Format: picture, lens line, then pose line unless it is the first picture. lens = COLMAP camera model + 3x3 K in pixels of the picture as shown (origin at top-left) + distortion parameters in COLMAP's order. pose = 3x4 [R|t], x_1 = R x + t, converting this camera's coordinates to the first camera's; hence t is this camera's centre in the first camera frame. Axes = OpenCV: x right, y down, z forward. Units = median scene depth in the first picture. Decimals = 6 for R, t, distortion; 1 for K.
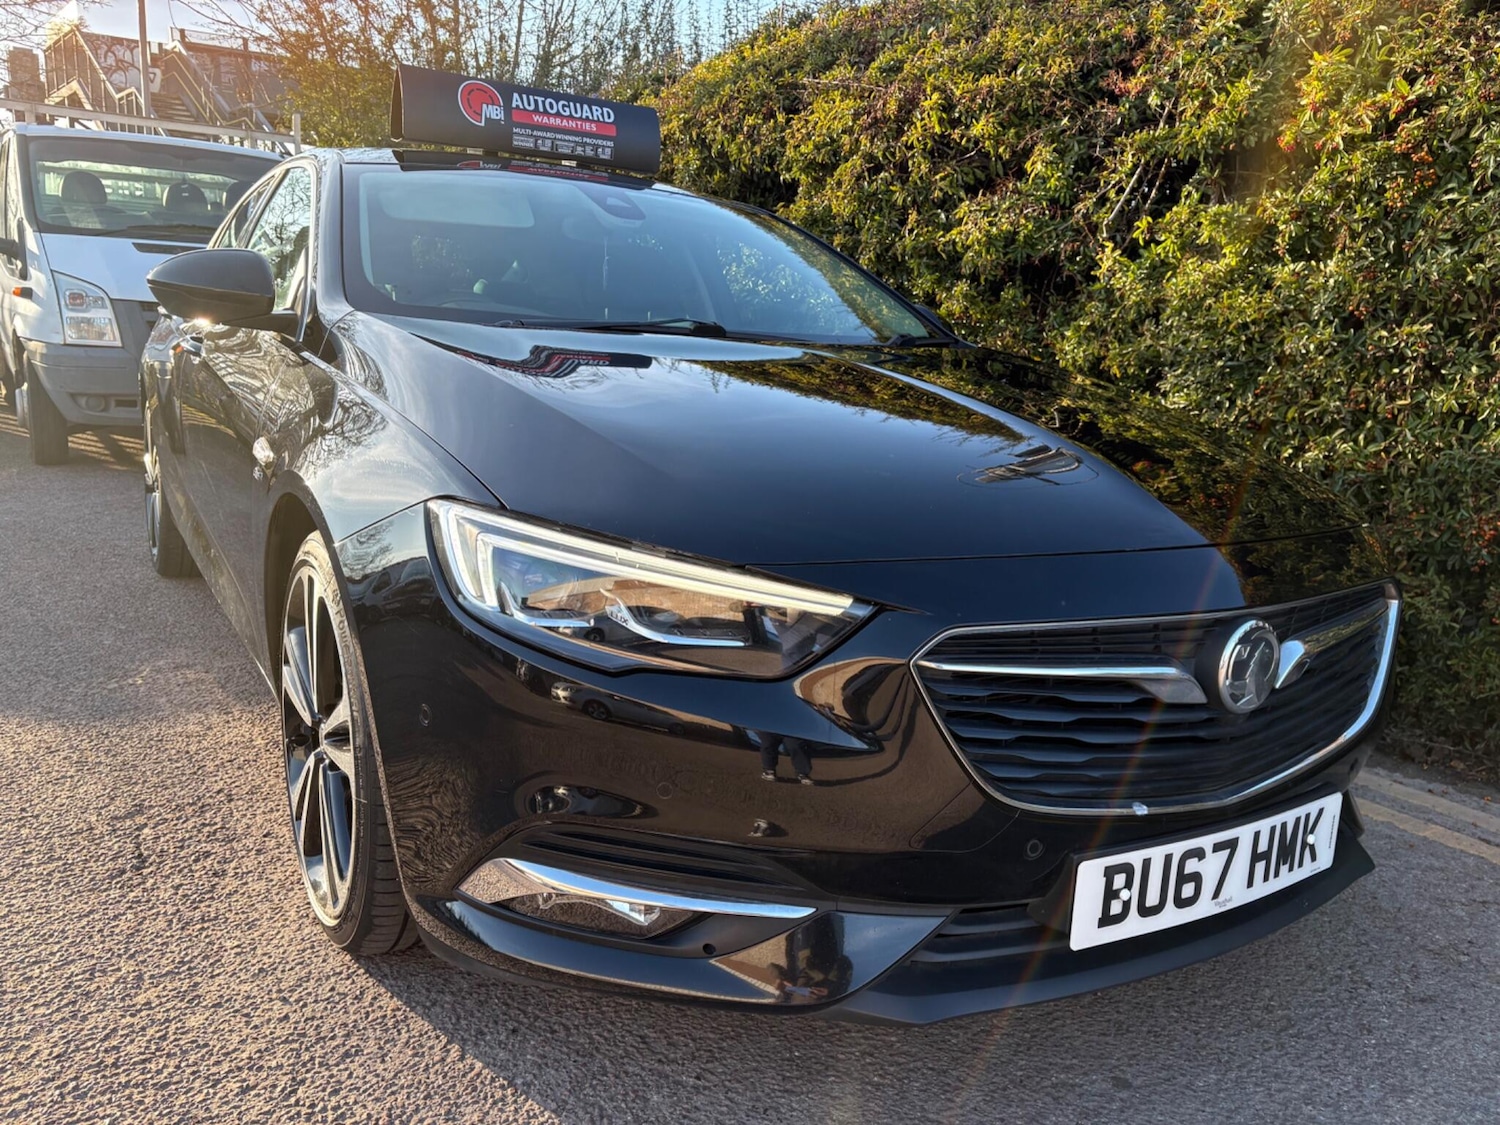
lens RADIAL K [[1133.6, 0, 751.5], [0, 1133.6, 553.8], [0, 0, 1]] dist [0.054872, -0.054487]
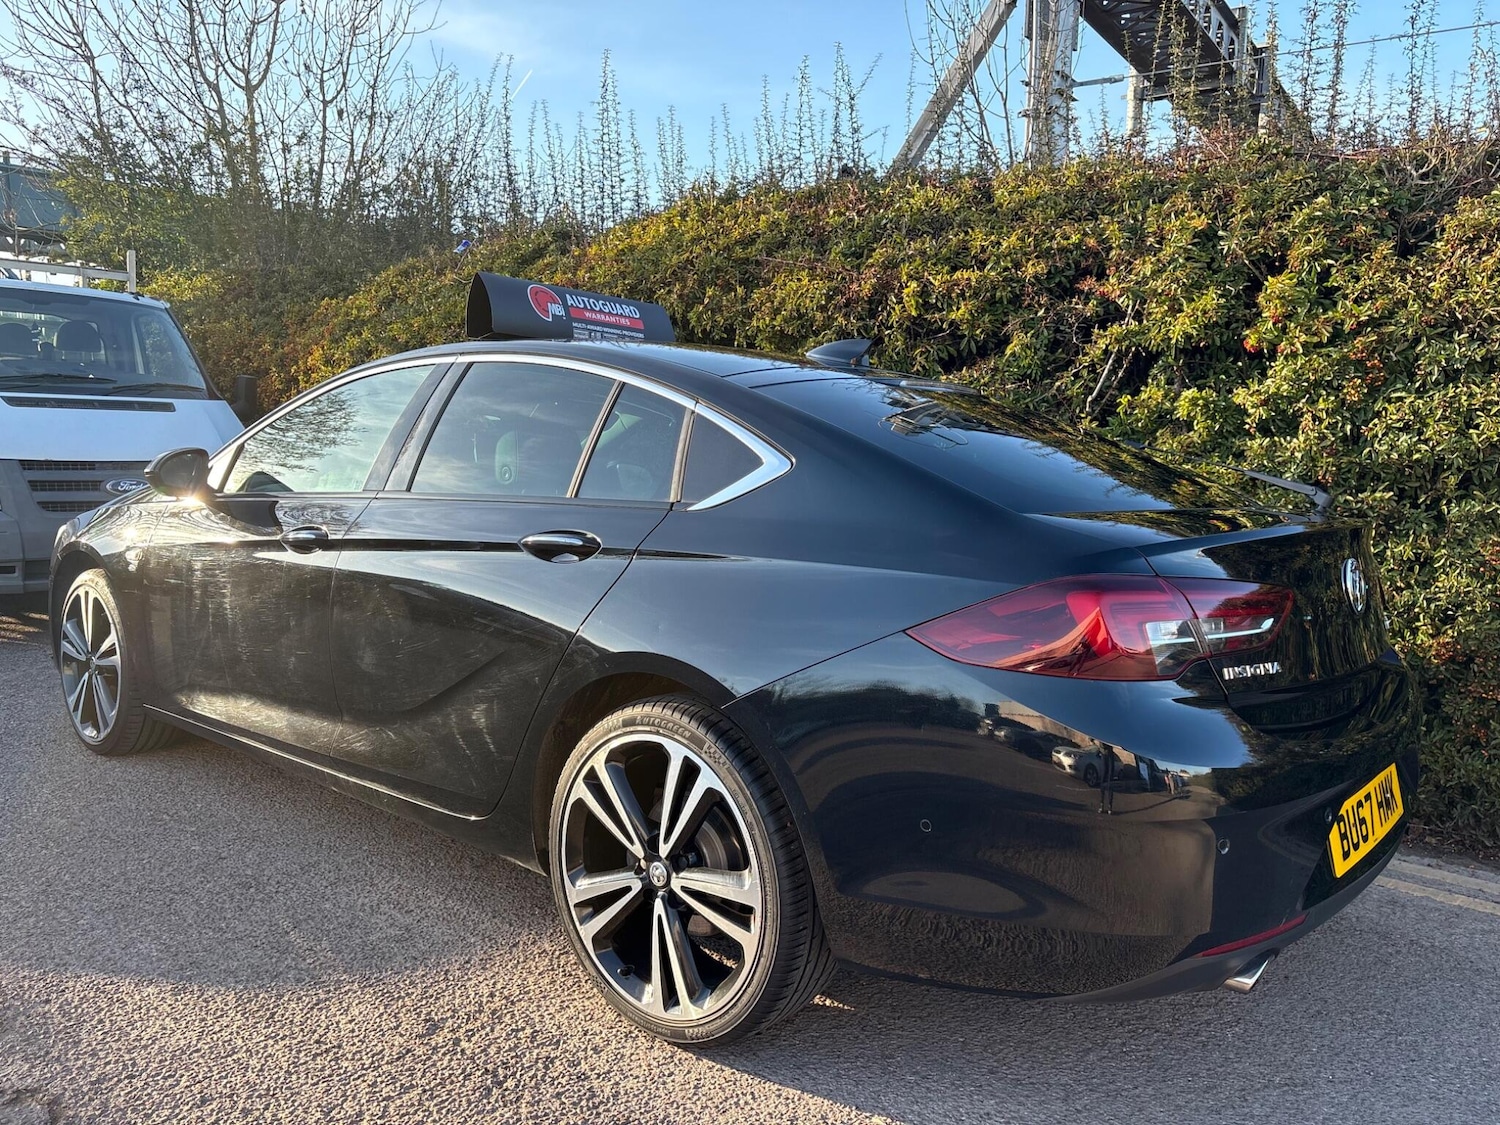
lens RADIAL K [[1133.6, 0, 754.1], [0, 1133.6, 558.9], [0, 0, 1]] dist [0.054872, -0.054487]
pose [[0.971223, -0.042587, 0.234335, -0.365742], [0.062040, 0.995155, -0.076275, -0.068189], [-0.229951, 0.088618, 0.969159, -0.056433]]
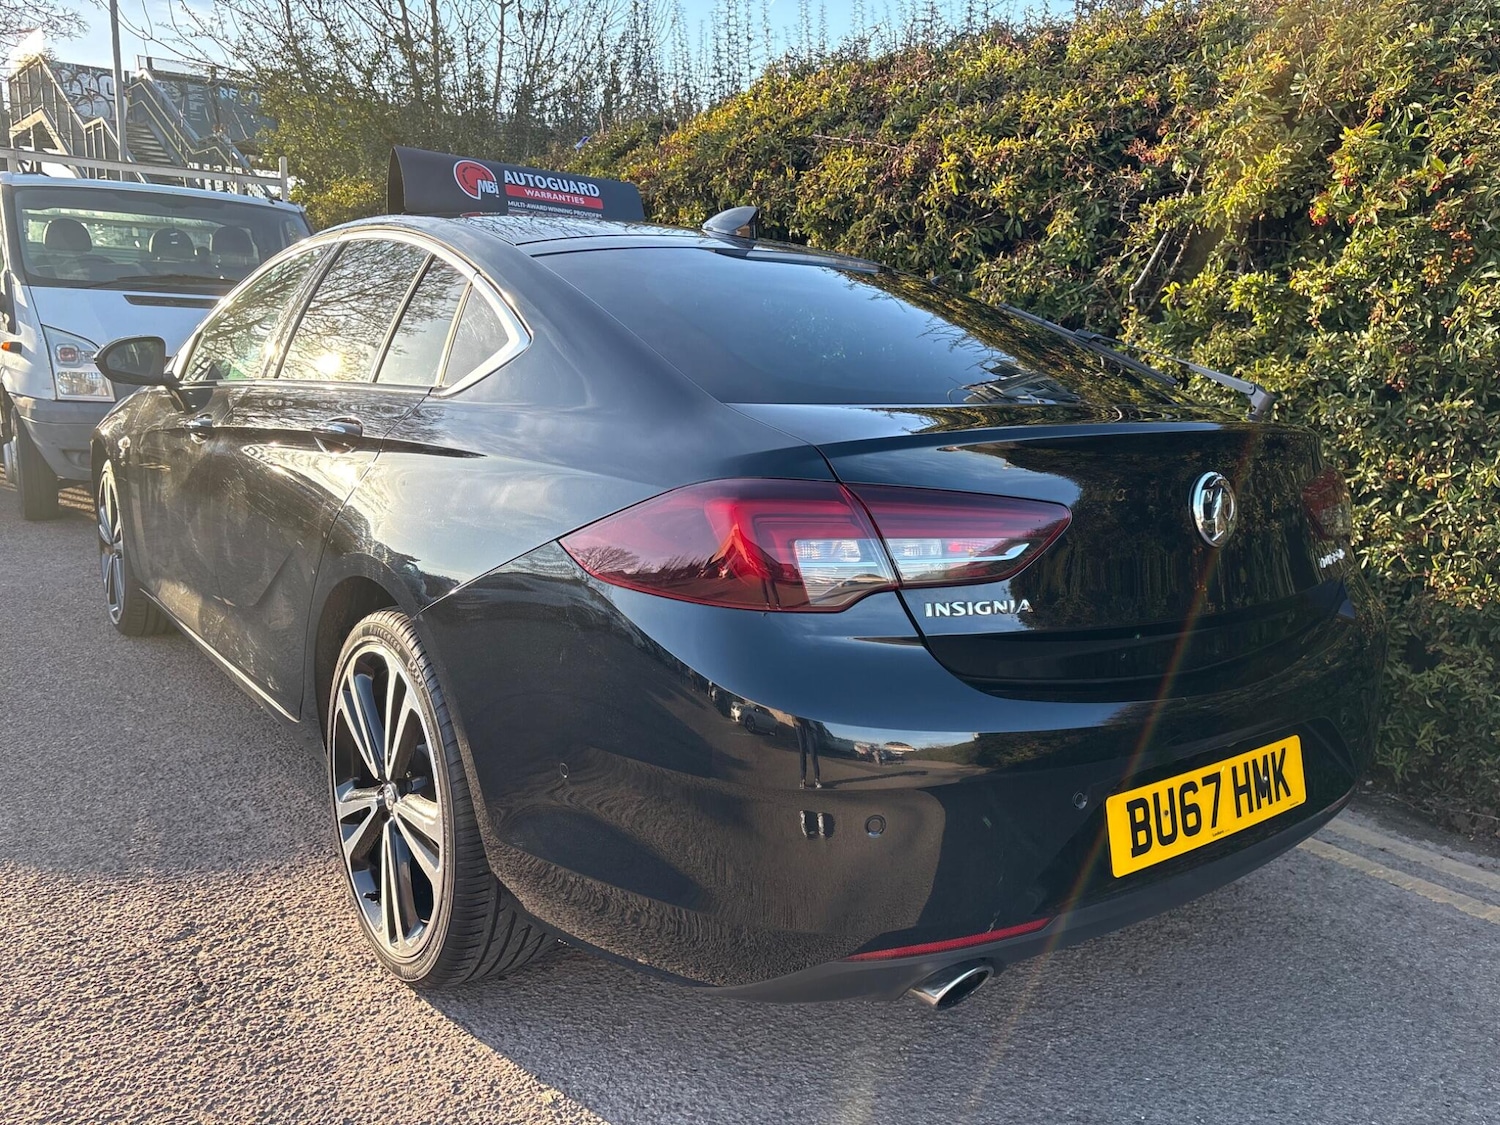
lens RADIAL K [[1133.6, 0, 750.9], [0, 1133.6, 558.8], [0, 0, 1]] dist [0.054872, -0.054487]
pose [[0.999615, -0.014435, 0.023687, -0.060069], [0.014698, 0.999832, -0.010947, -0.055323], [-0.023525, 0.011291, 0.999659, 0.011662]]
